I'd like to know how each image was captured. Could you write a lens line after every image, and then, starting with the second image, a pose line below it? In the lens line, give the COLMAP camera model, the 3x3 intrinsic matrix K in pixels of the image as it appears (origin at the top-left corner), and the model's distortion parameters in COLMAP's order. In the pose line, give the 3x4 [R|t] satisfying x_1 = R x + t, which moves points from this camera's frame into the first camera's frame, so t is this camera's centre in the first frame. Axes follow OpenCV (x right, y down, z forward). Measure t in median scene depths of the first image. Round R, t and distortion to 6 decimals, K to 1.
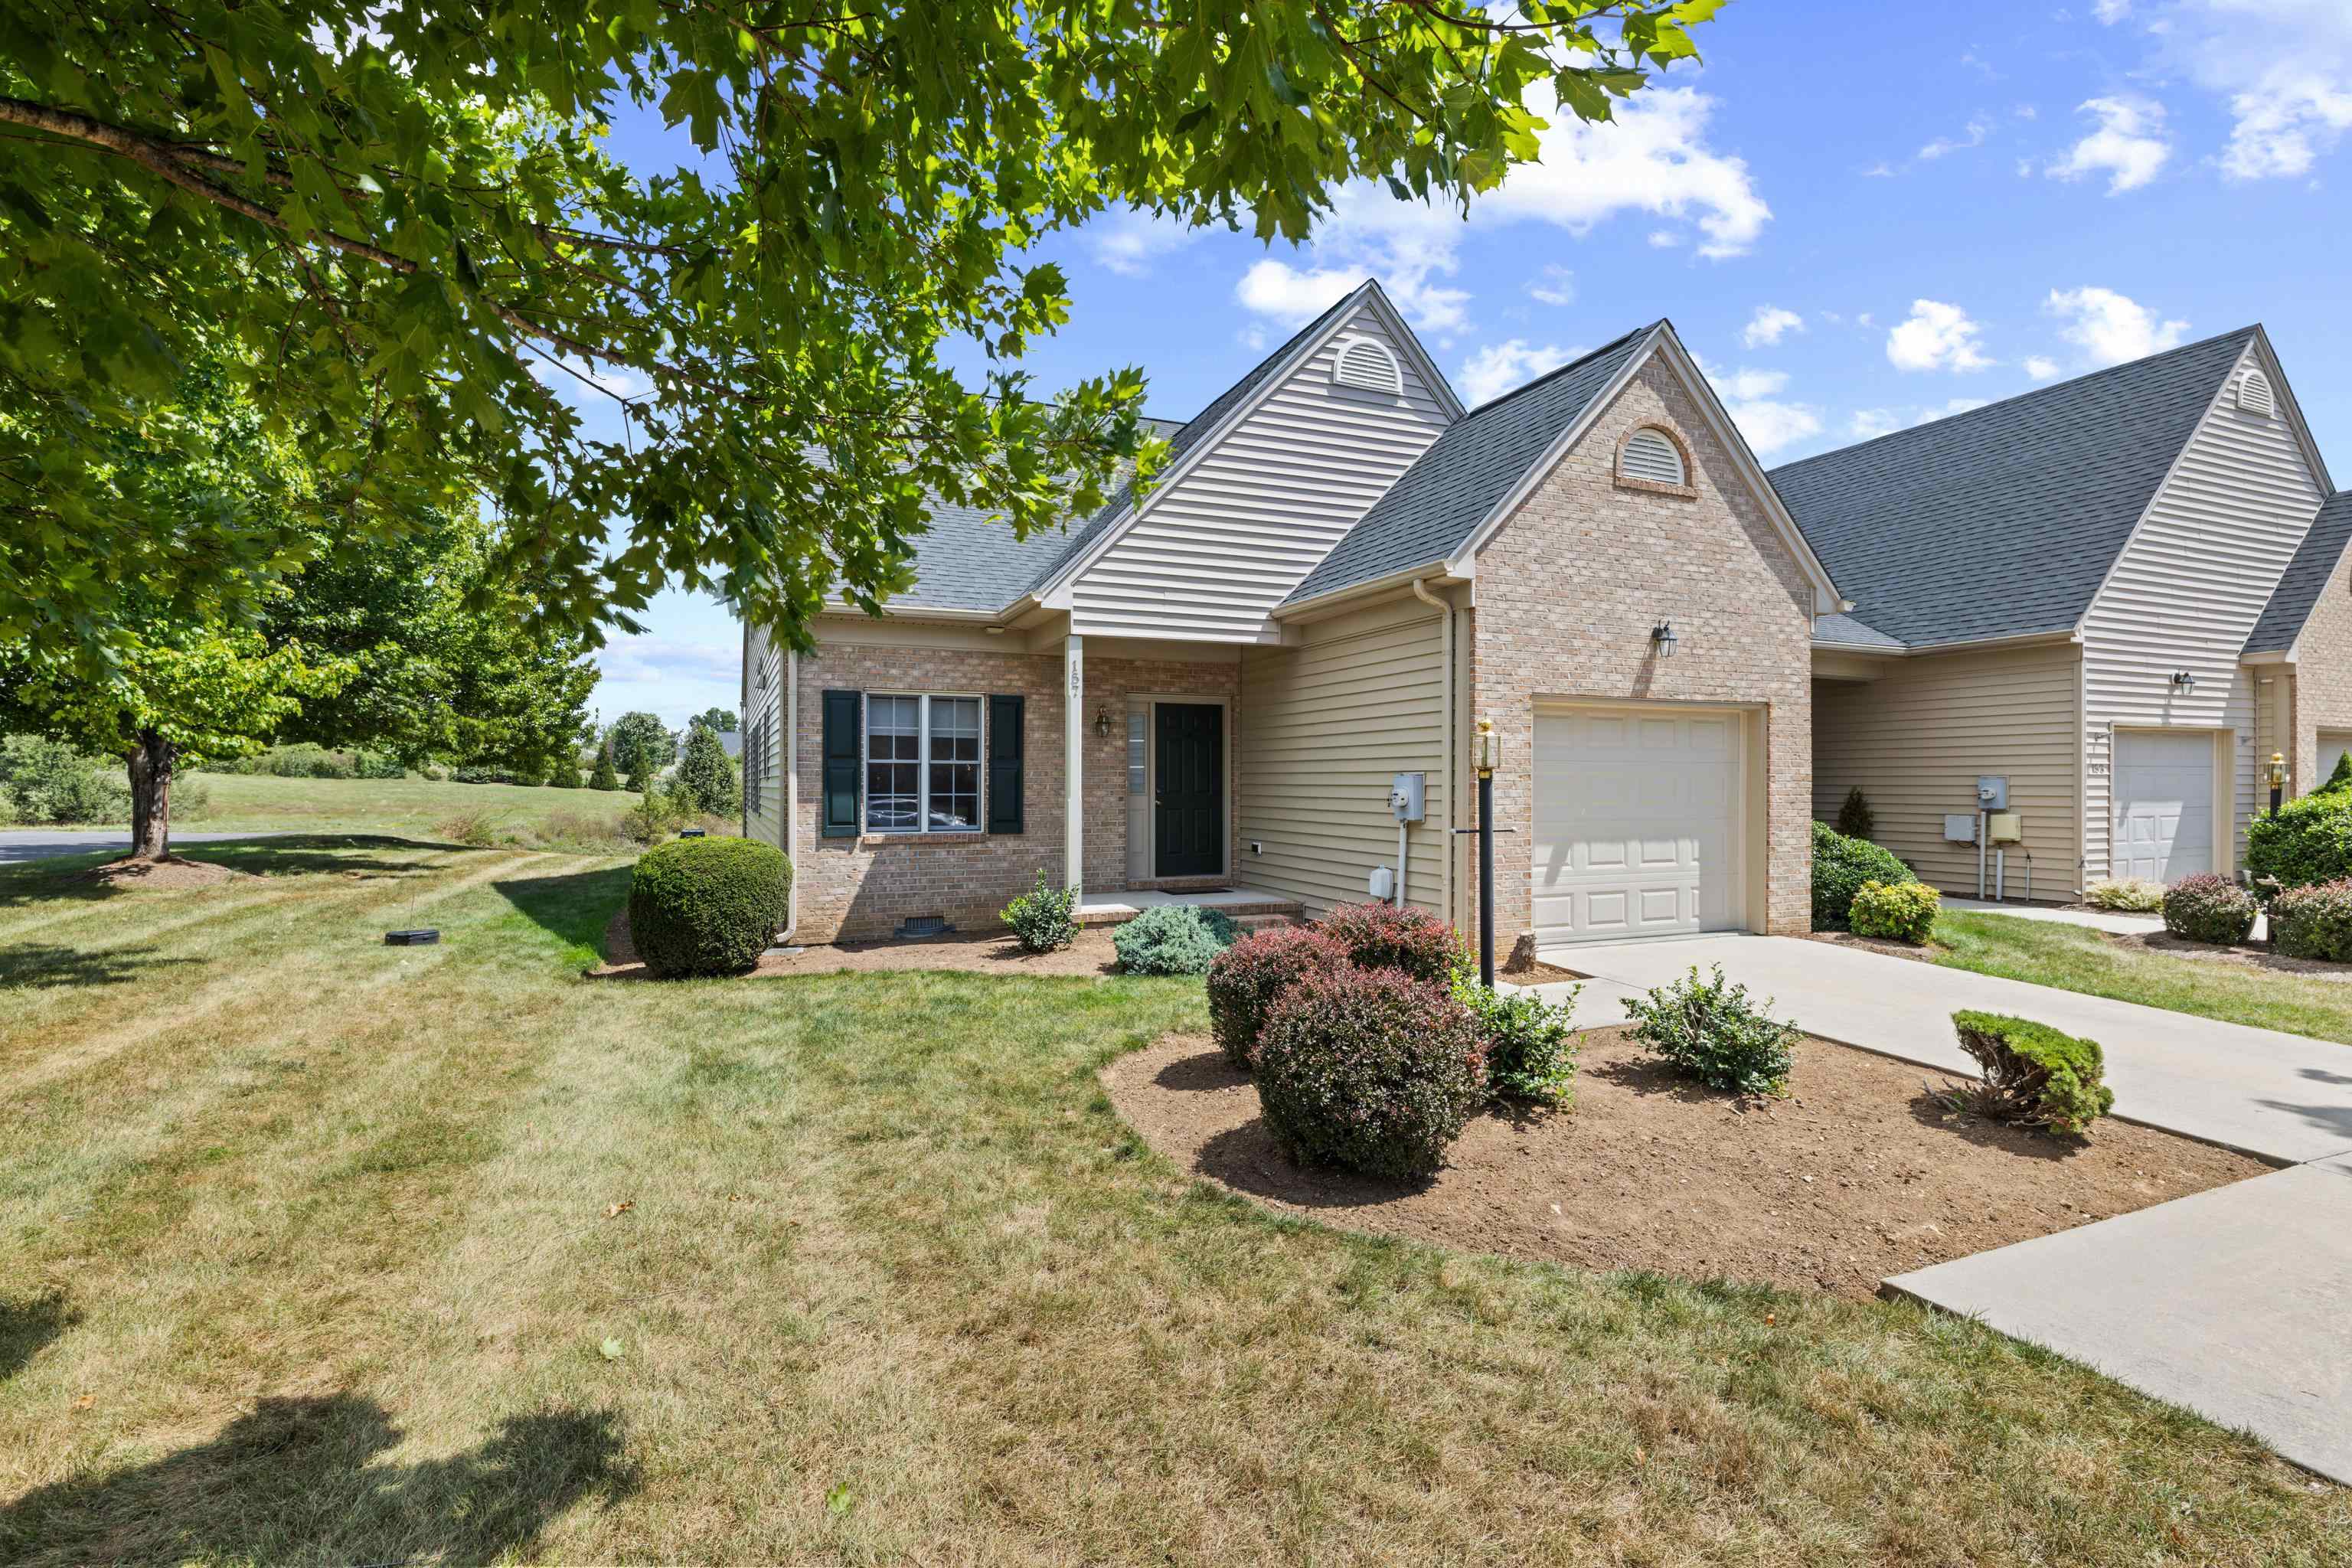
lens RADIAL K [[1080.9, 0, 1179.8], [0, 1080.9, 776.5], [0, 0, 1]] dist [-0.011397, 0.000366]
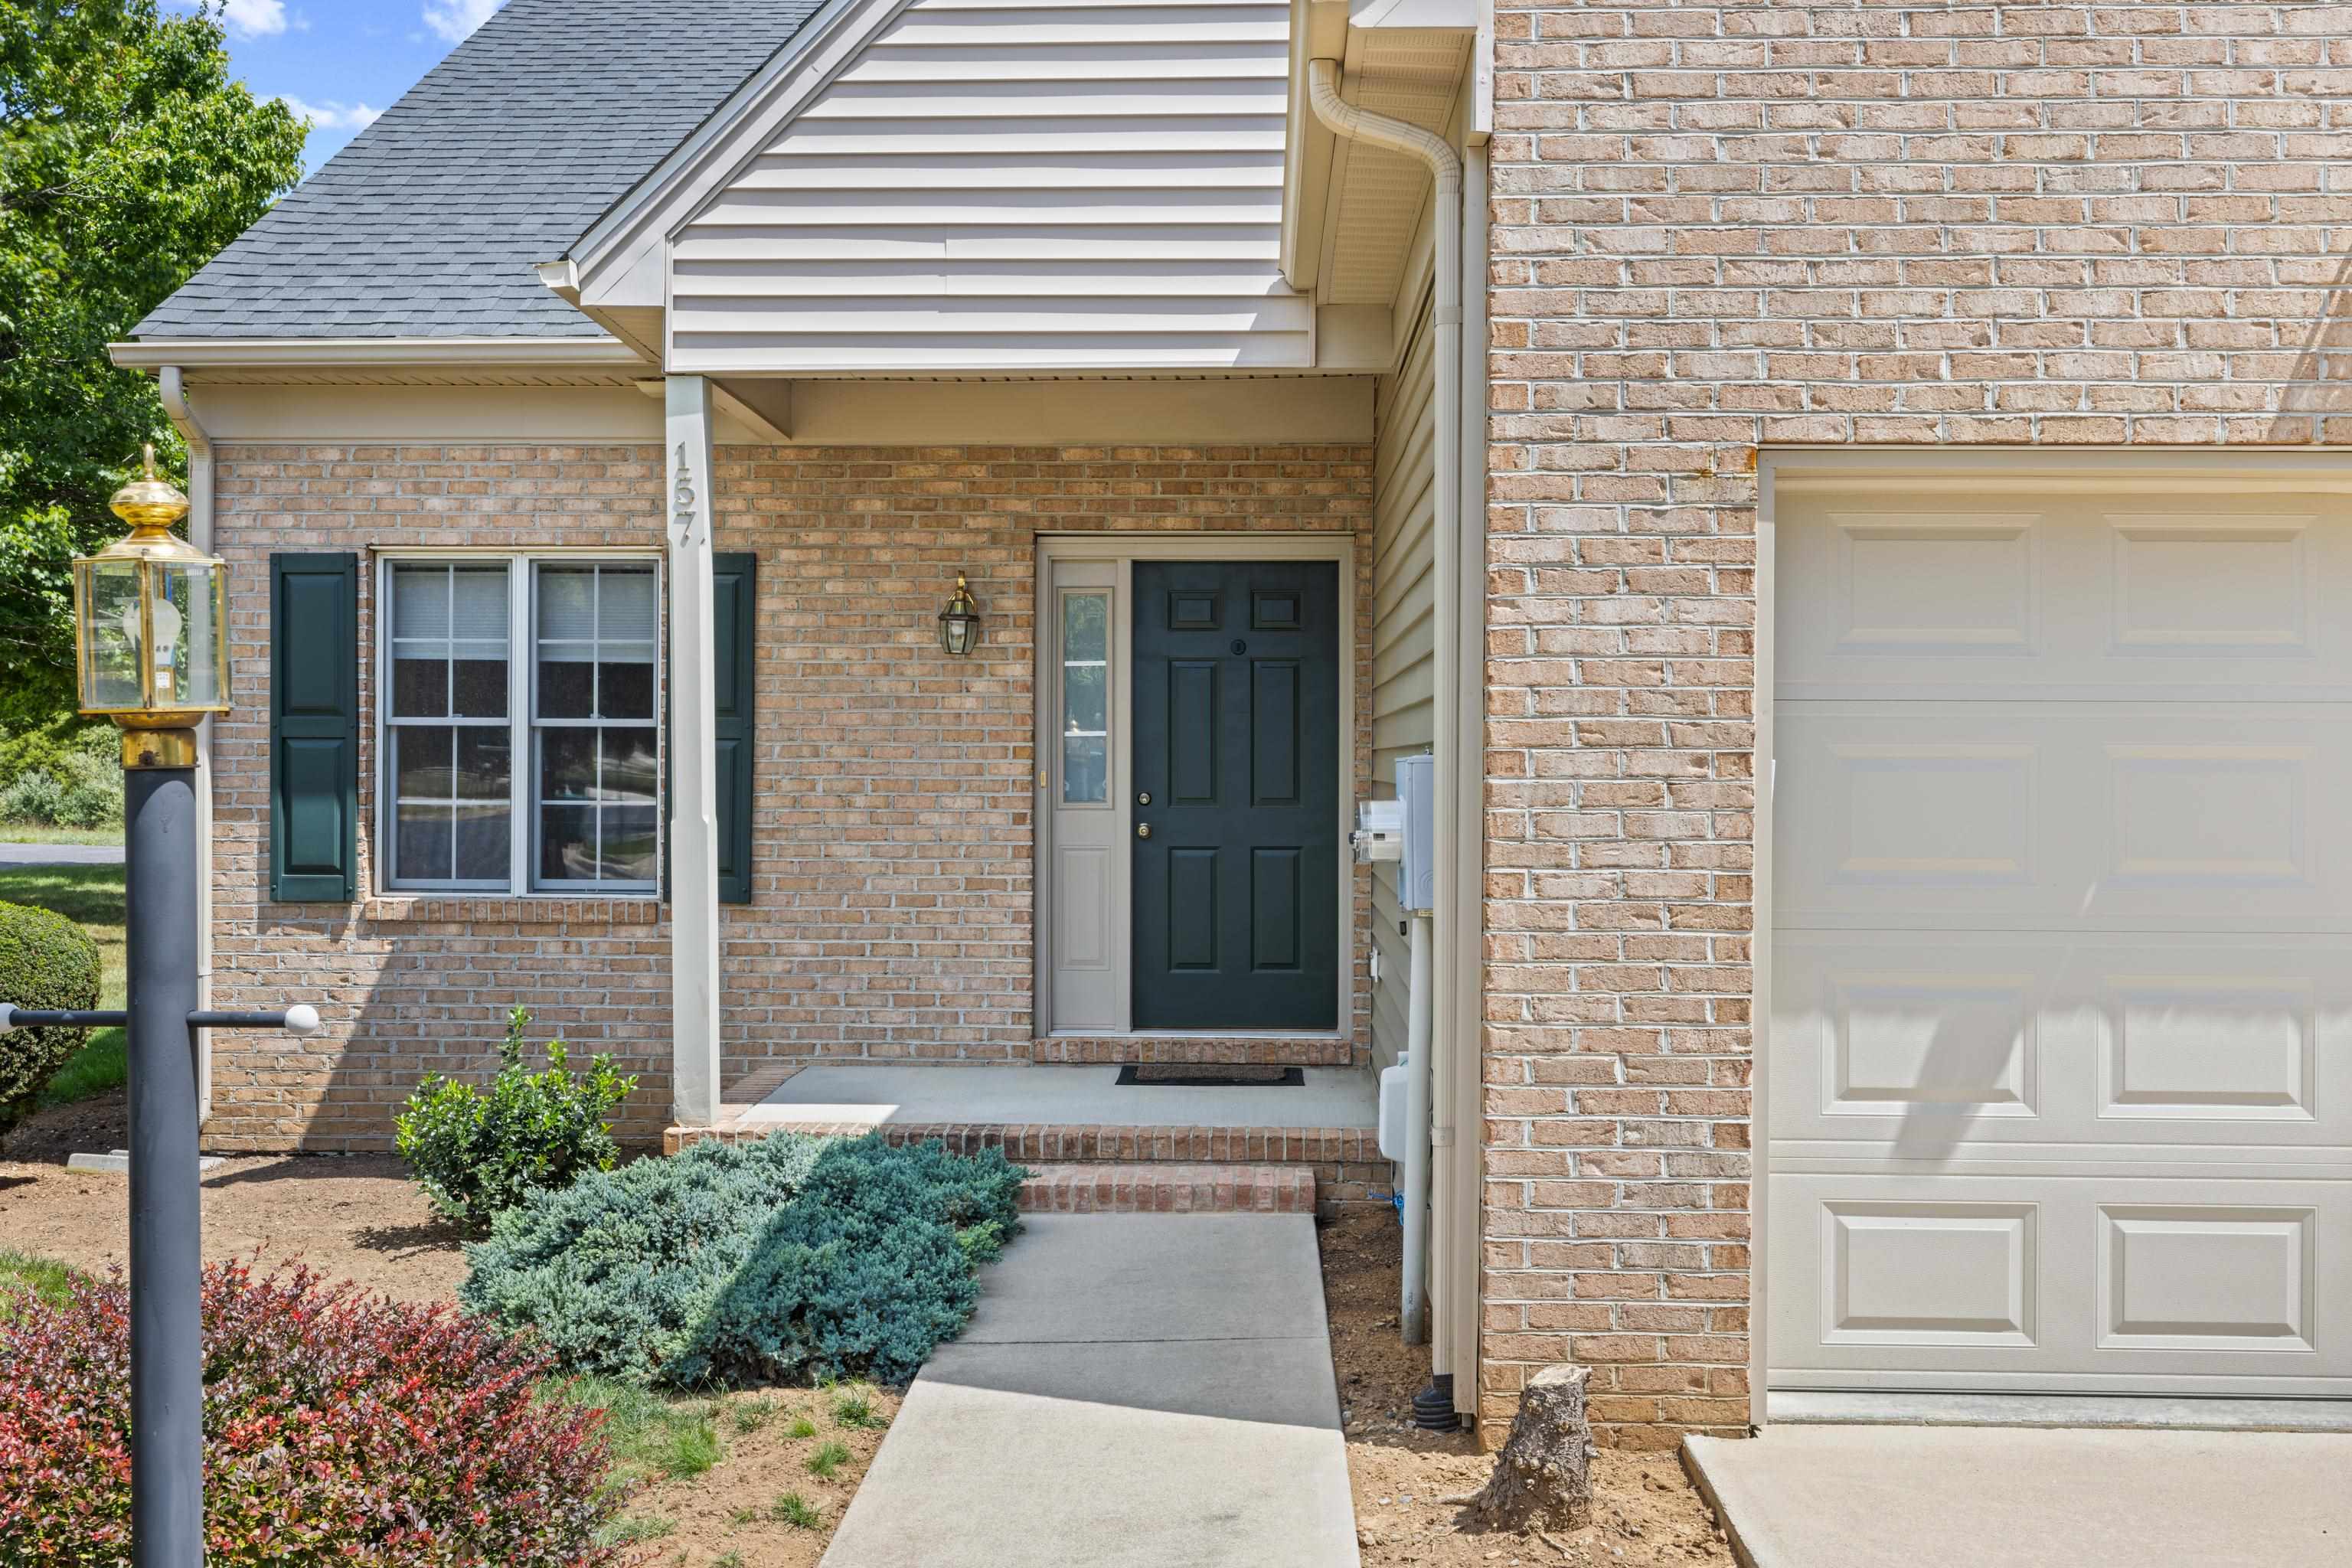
lens RADIAL K [[2152.3, 0, 1167.8], [0, 2152.3, 778.0], [0, 0, 1]] dist [-0.004485, 0.006478]
pose [[0.904813, 0.005225, -0.425776, 0.366975], [-0.001386, 0.999956, 0.009325, -0.000495], [0.425806, -0.007847, 0.904780, 0.406901]]
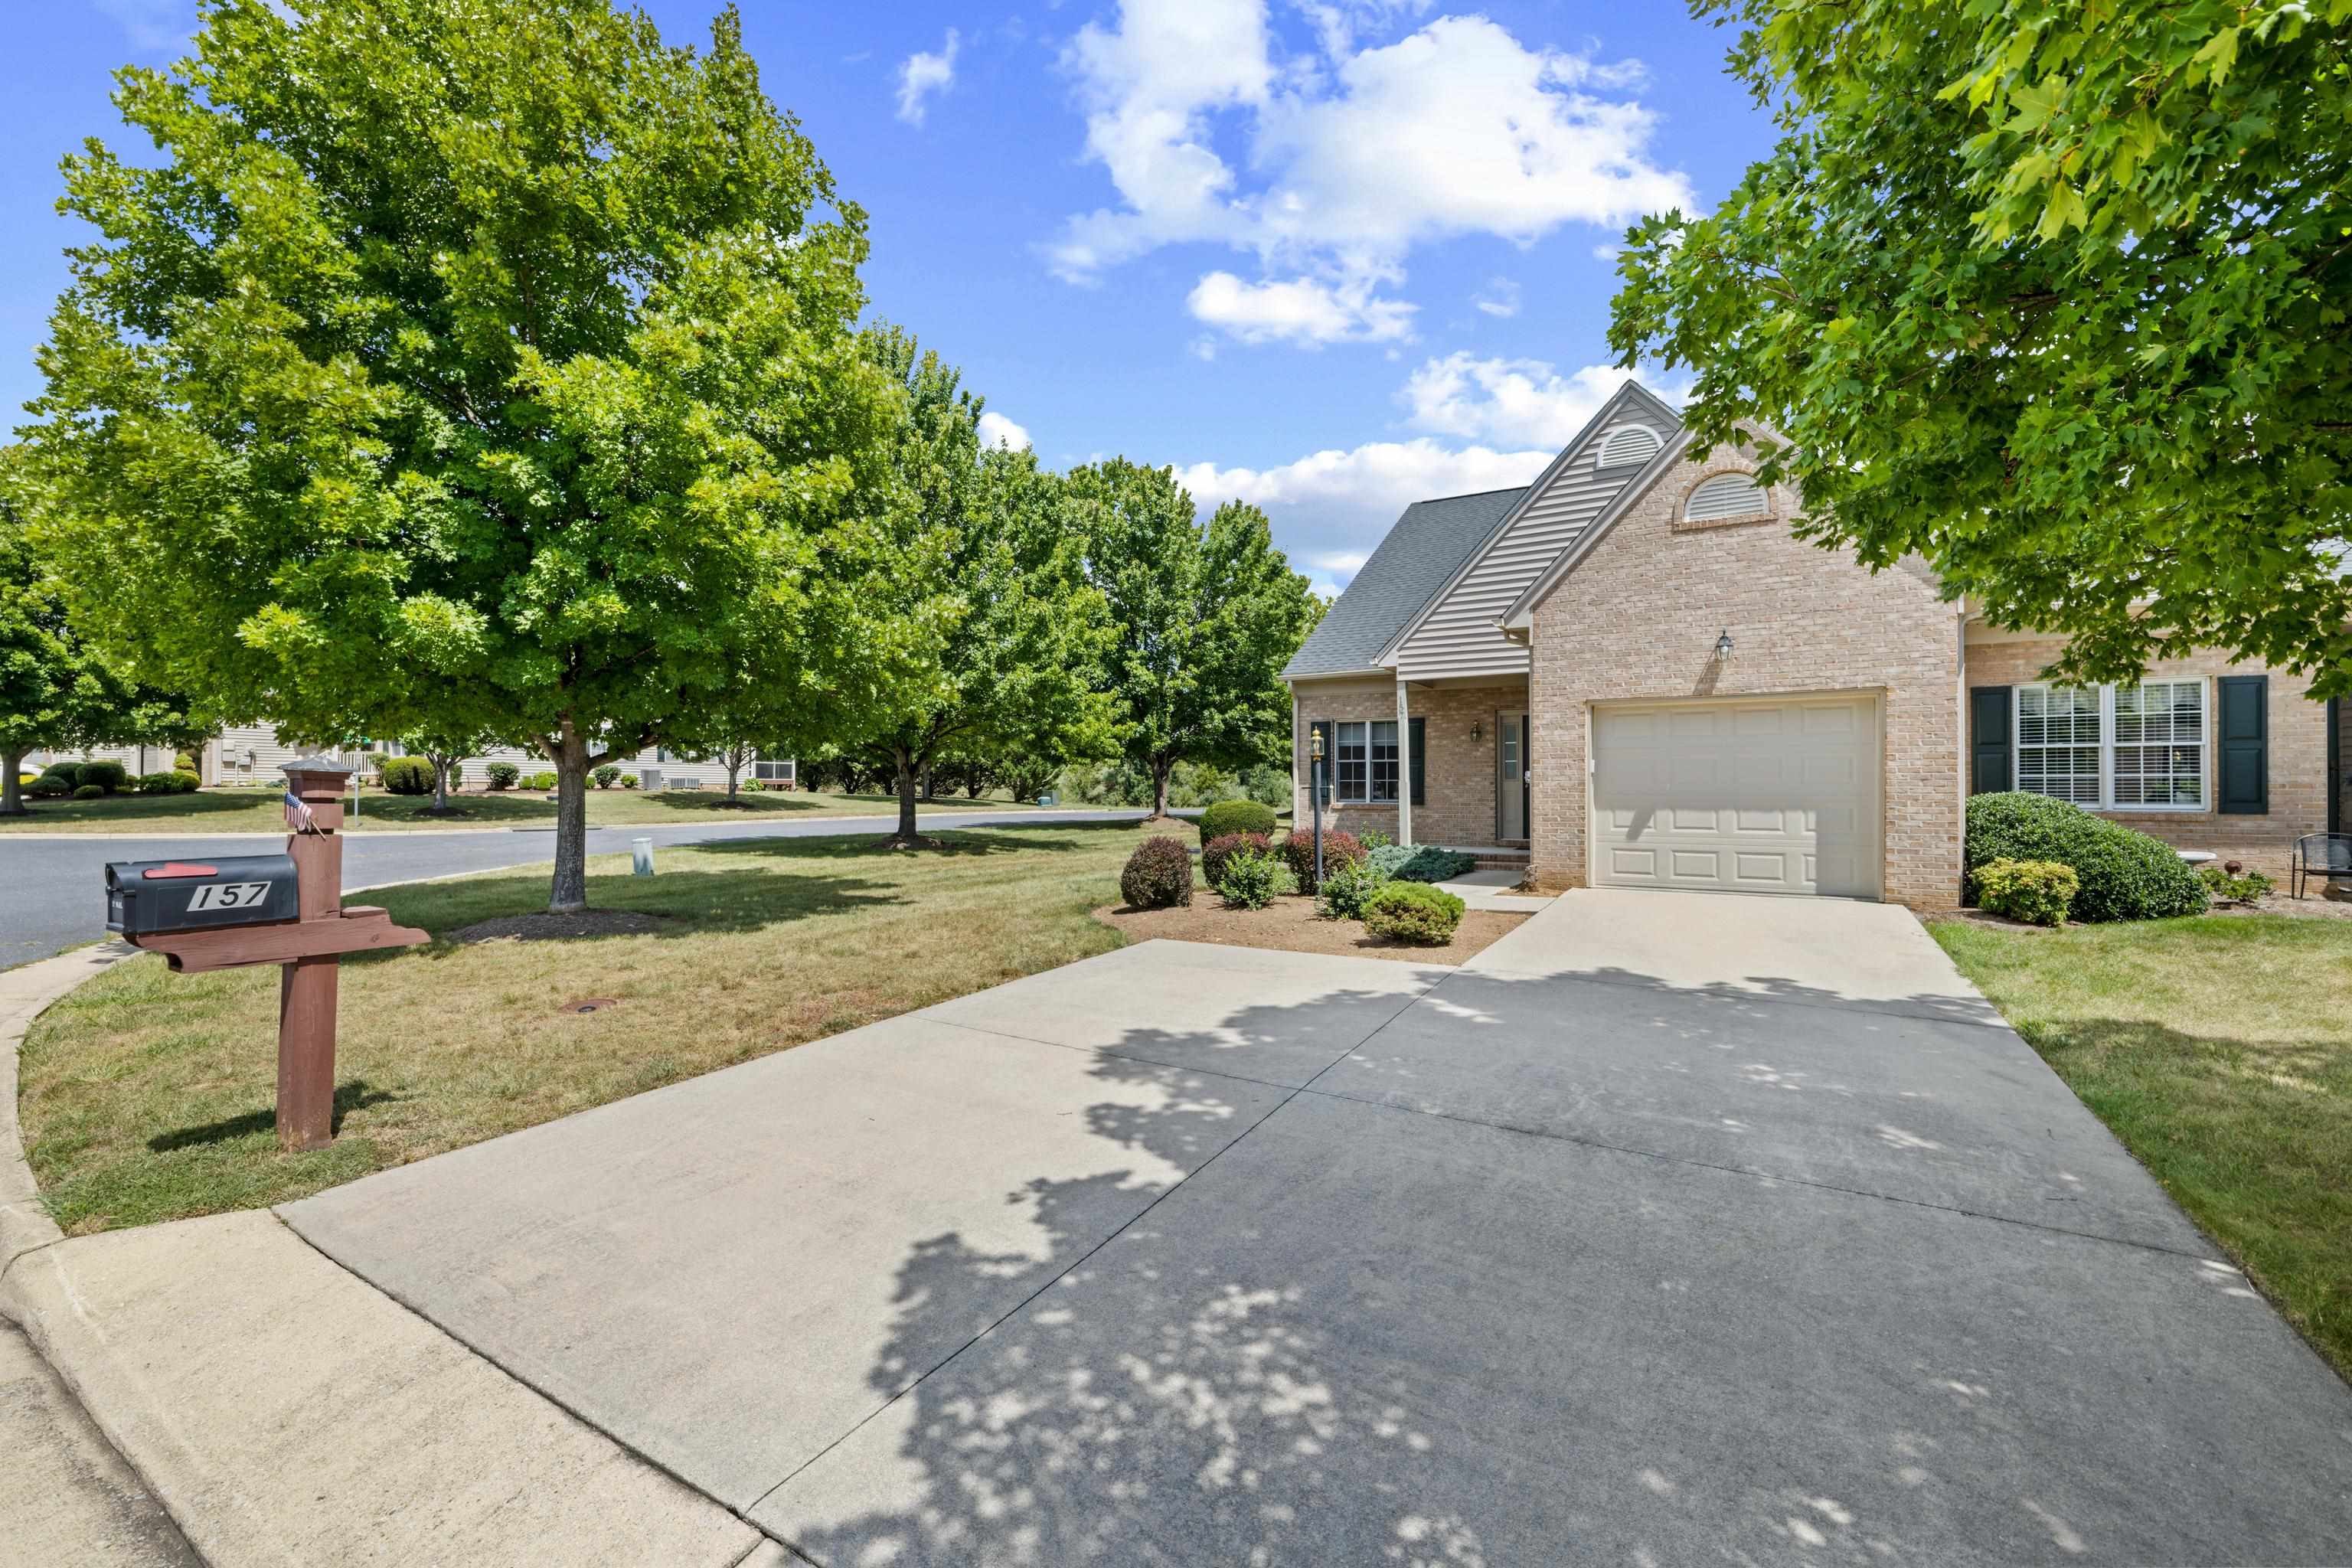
lens RADIAL K [[976.0, 0, 1180.4], [0, 976.0, 779.8], [0, 0, 1]] dist [-0.012445, 0.006943]
pose [[0.587165, -0.008146, -0.809426, 0.903732], [0.005298, 0.999967, -0.006220, 0.026291], [0.809450, -0.000636, 0.587189, -0.137544]]
